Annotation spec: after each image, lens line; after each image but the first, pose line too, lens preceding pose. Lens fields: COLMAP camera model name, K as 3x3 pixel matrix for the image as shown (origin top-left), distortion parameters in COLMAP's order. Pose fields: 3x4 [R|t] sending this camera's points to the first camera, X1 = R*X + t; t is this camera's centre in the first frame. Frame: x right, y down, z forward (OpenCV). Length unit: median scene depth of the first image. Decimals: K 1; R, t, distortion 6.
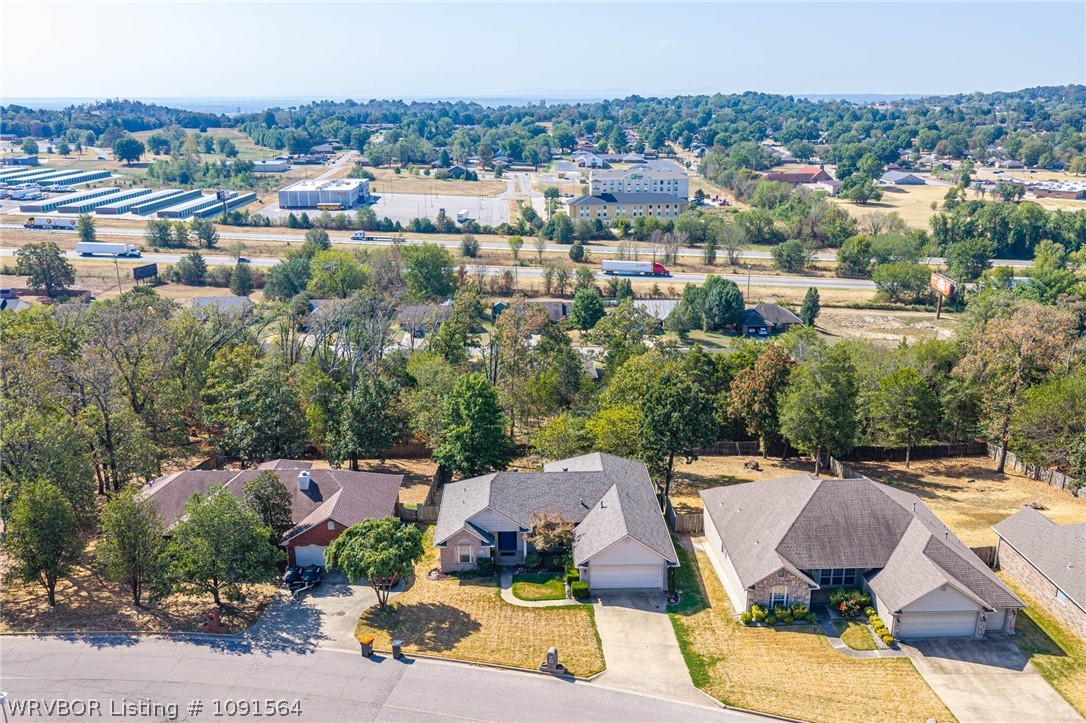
lens RADIAL K [[897.3, 0, 546.8], [0, 897.3, 361.4], [0, 0, 1]] dist [0.015249, -0.024923]
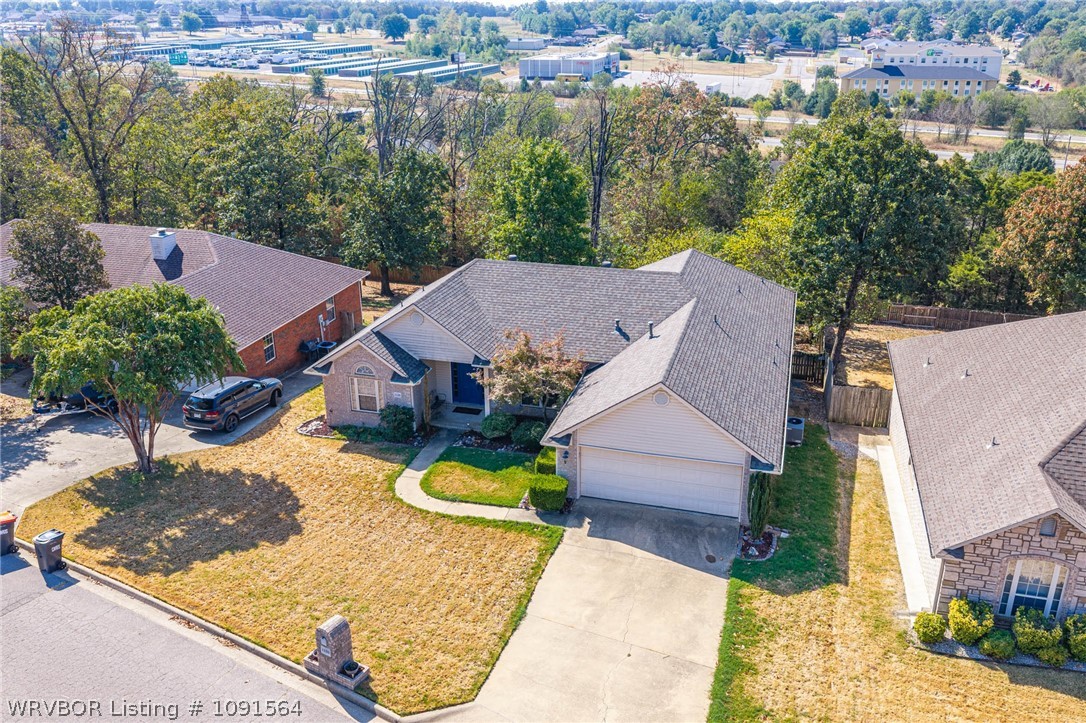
lens RADIAL K [[897.3, 0, 546.7], [0, 897.3, 361.6], [0, 0, 1]] dist [0.015249, -0.024923]
pose [[0.953908, 0.109619, -0.279361, 0.107985], [-0.083387, 0.991060, 0.104149, 0.099056], [0.288280, -0.076053, 0.954521, 0.400595]]
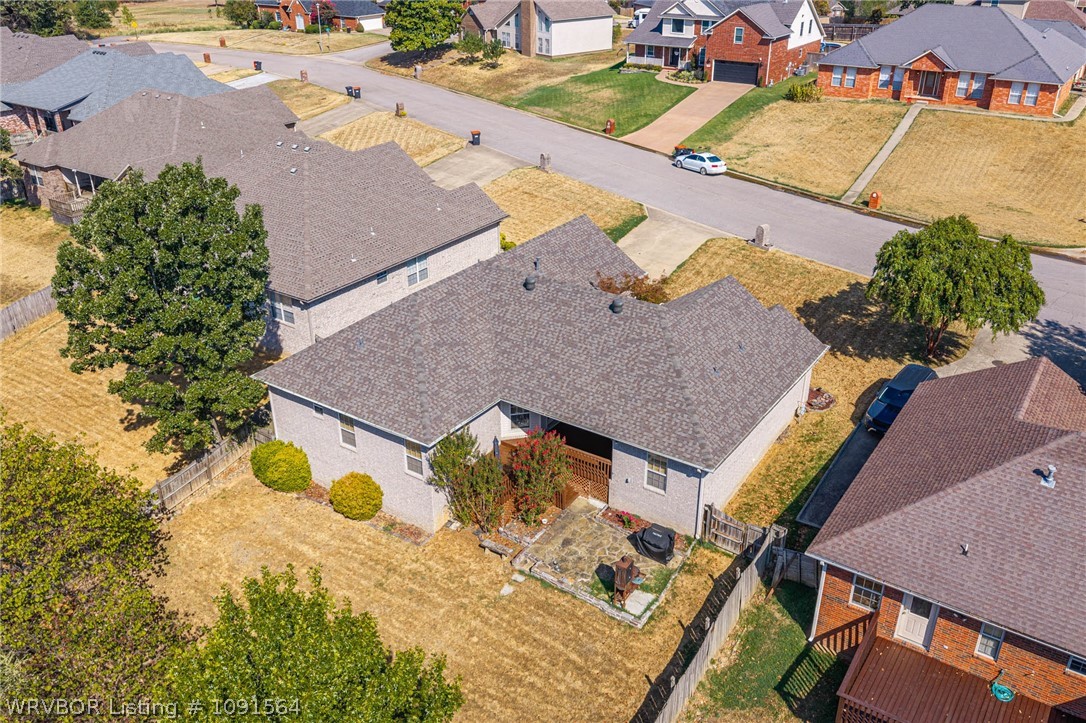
lens RADIAL K [[897.3, 0, 546.1], [0, 897.3, 358.4], [0, 0, 1]] dist [0.015249, -0.024923]
pose [[-0.807197, -0.259120, 0.530368, -0.205737], [0.172581, 0.755640, 0.631842, -0.125403], [-0.564490, 0.601552, -0.565231, 1.033956]]
